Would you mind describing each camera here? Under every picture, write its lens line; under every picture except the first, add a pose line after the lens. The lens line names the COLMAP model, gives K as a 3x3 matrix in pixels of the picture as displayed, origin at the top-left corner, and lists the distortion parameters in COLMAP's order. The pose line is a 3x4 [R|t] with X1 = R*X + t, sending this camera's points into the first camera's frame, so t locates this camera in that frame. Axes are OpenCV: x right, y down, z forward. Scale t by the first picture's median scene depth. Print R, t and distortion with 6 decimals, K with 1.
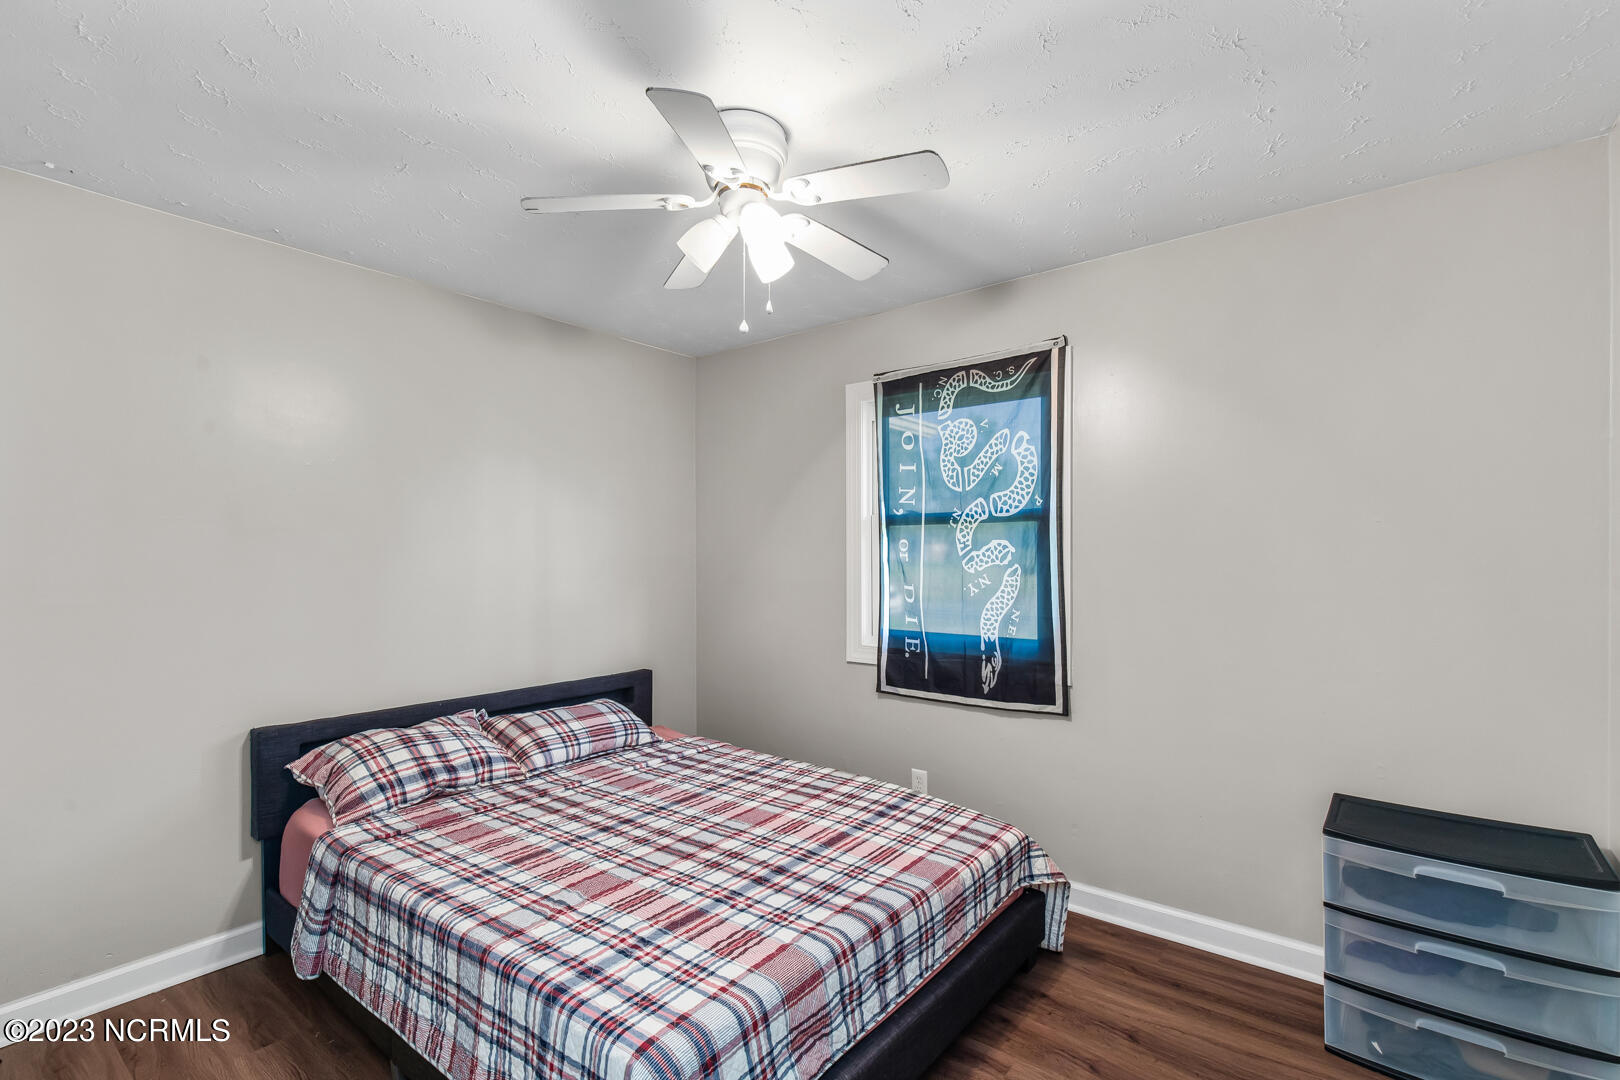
lens RADIAL K [[740.9, 0, 817.7], [0, 740.9, 553.7], [0, 0, 1]] dist [0.002123, 0.000032]
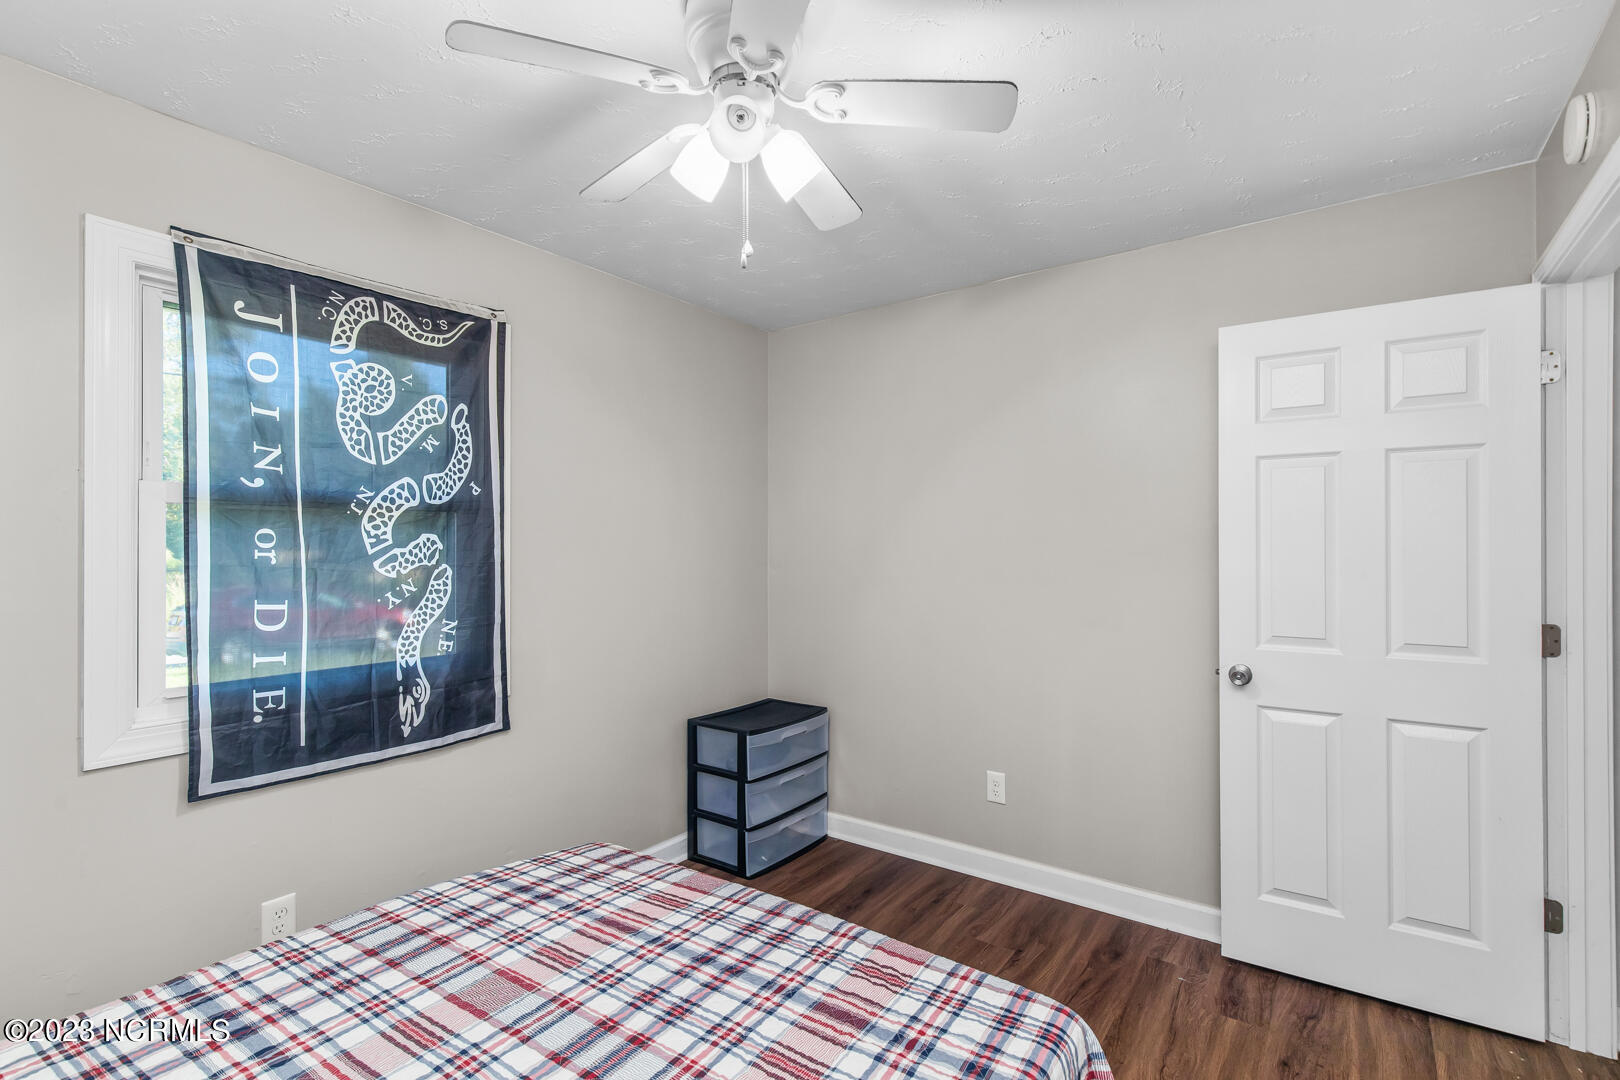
lens RADIAL K [[781.0, 0, 810.0], [0, 781.0, 540.0], [0, 0, 1]] dist [-0.000013, -0.000167]
pose [[-0.066911, 0.011970, 0.997687, -0.602457], [0.003819, 0.999924, -0.011741, -0.000815], [-0.997752, 0.003025, -0.066951, 0.646577]]
